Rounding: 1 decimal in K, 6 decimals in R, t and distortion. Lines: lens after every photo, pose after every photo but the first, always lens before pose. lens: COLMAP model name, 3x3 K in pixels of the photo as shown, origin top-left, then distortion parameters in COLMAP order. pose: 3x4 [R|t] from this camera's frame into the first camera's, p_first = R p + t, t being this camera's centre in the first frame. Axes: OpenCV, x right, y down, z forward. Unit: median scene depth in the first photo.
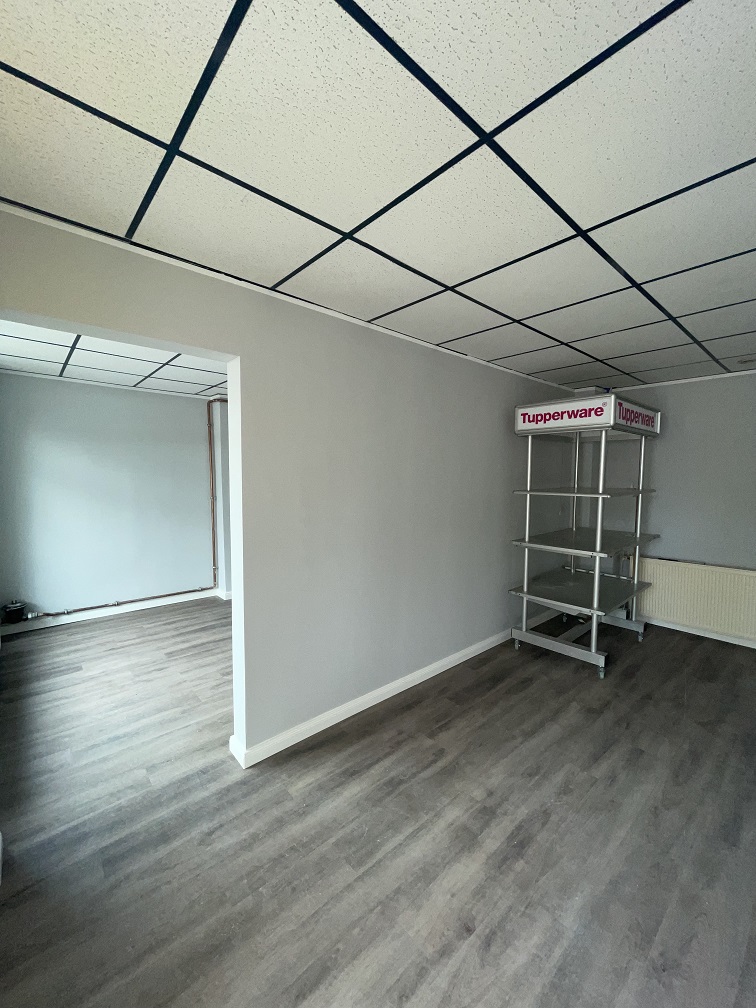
lens RADIAL K [[407.7, 0, 375.7], [0, 407.7, 504.7], [0, 0, 1]] dist [-0.004318, -0.000424]
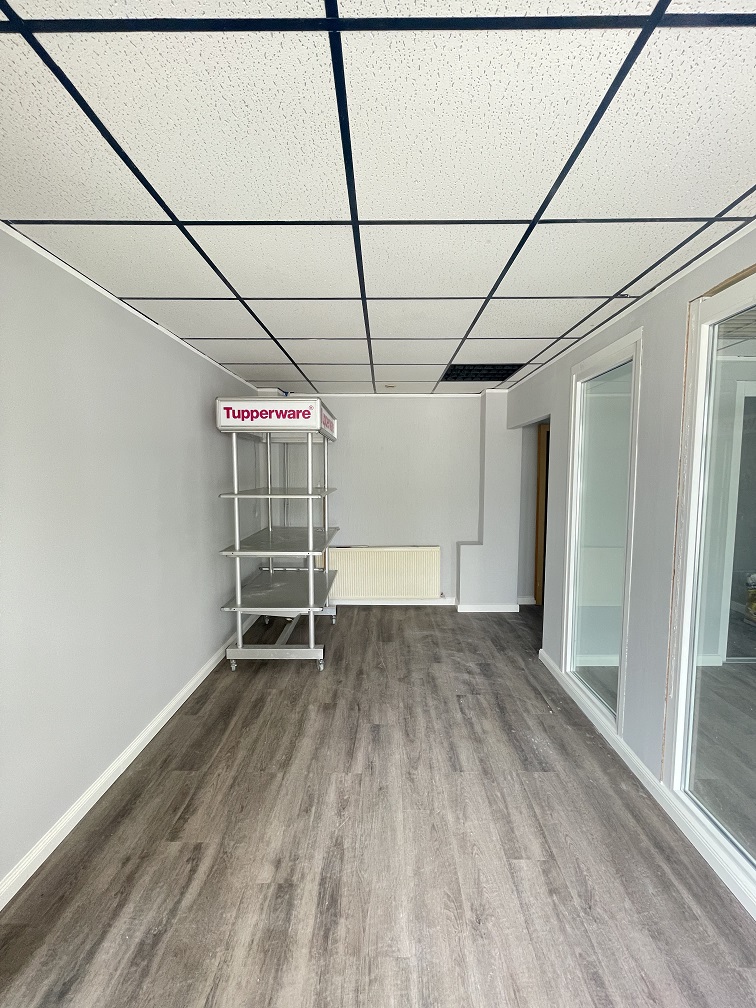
lens RADIAL K [[407.7, 0, 380.8], [0, 407.7, 505.1], [0, 0, 1]] dist [-0.004318, -0.000424]
pose [[0.665593, -0.061877, 0.743746, -0.104187], [0.055122, 0.997911, 0.033693, -0.026687], [-0.744277, 0.018571, 0.667613, 0.188450]]
